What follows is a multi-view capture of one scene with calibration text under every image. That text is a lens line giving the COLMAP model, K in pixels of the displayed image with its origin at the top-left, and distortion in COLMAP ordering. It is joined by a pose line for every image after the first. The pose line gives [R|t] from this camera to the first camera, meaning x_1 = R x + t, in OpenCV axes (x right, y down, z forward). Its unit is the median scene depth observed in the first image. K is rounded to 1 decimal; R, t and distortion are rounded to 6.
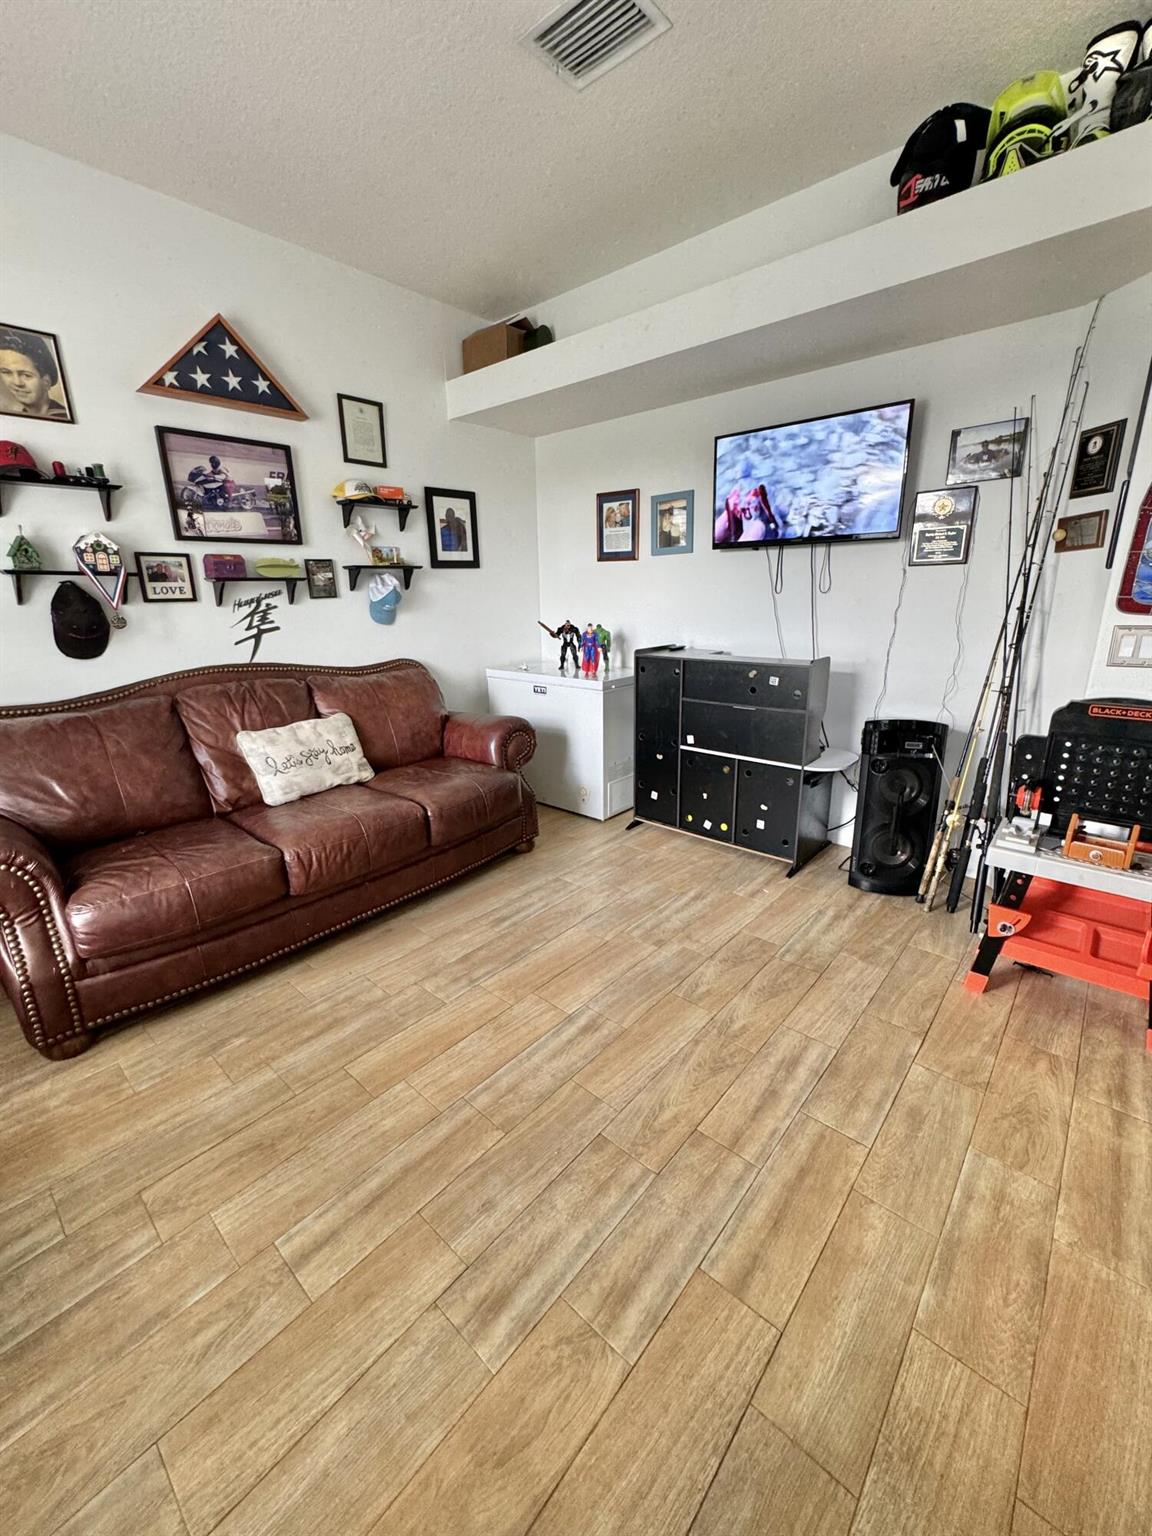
lens RADIAL K [[613.4, 0, 579.1], [0, 613.4, 765.3], [0, 0, 1]] dist [-0.002878, -0.000179]
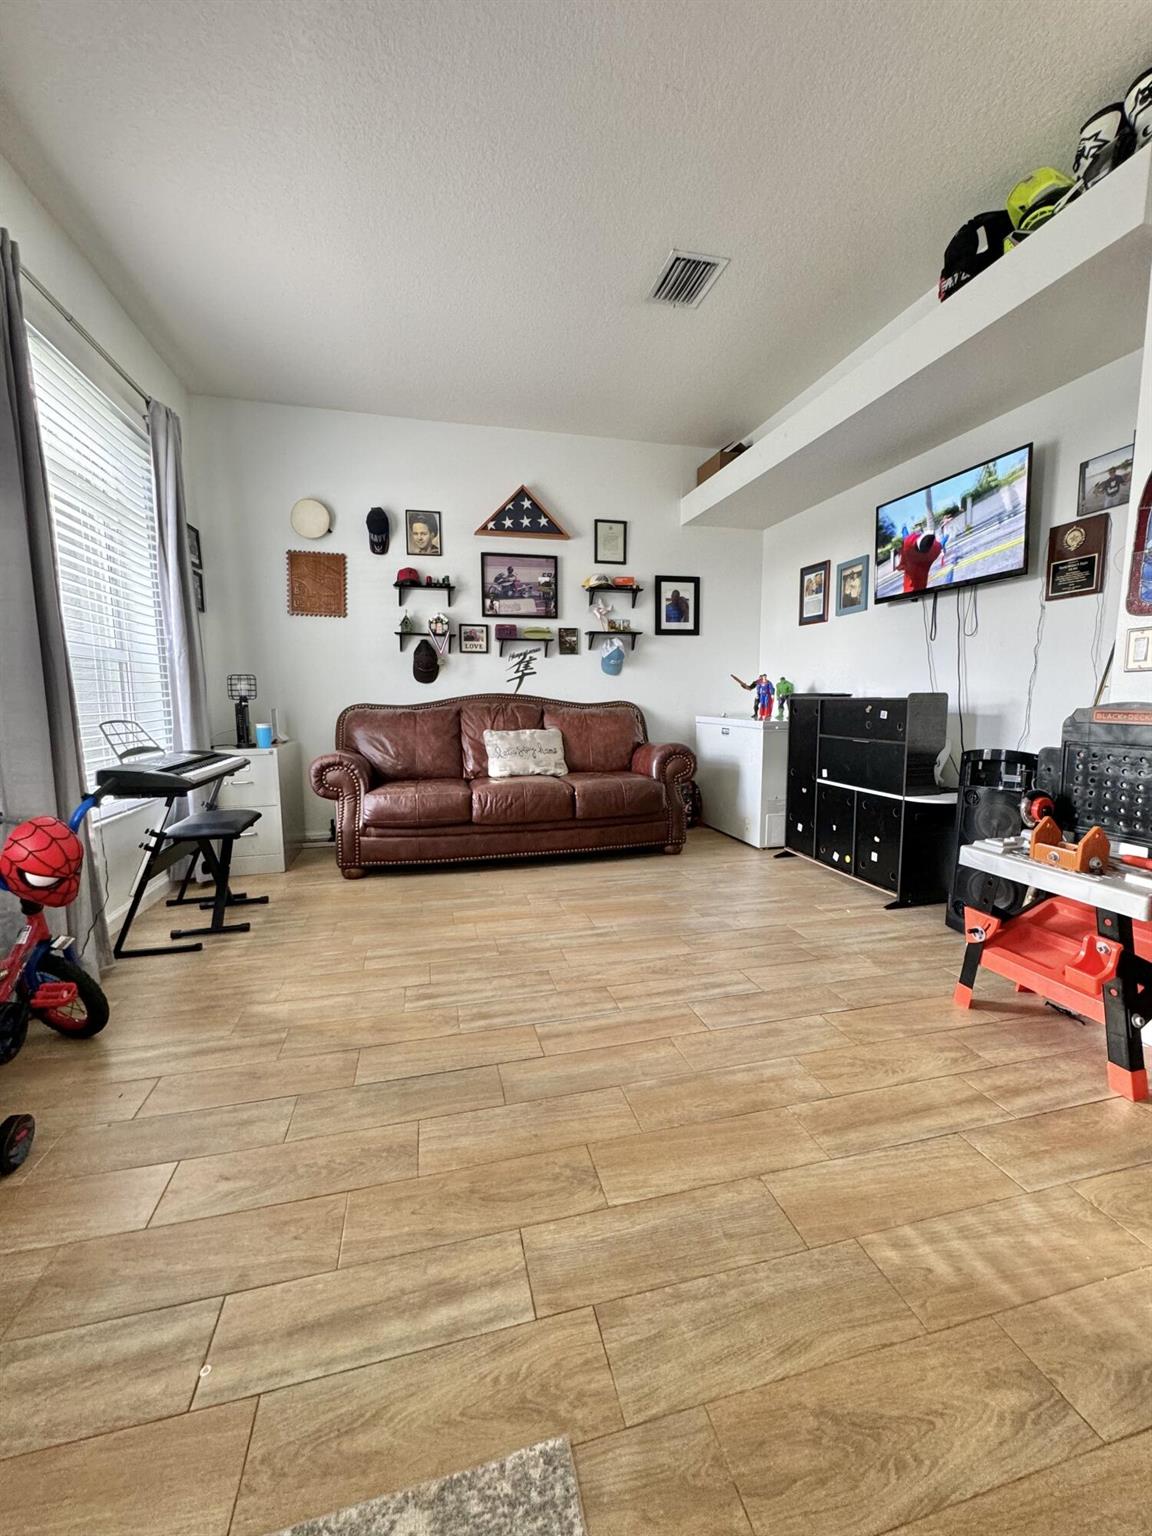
lens RADIAL K [[613.4, 0, 579.1], [0, 613.4, 765.3], [0, 0, 1]] dist [-0.002878, -0.000179]
pose [[0.824407, 0.078886, -0.560473, 0.490792], [-0.166877, 0.980098, -0.107513, 0.151326], [0.540837, 0.182165, 0.821165, -0.136938]]
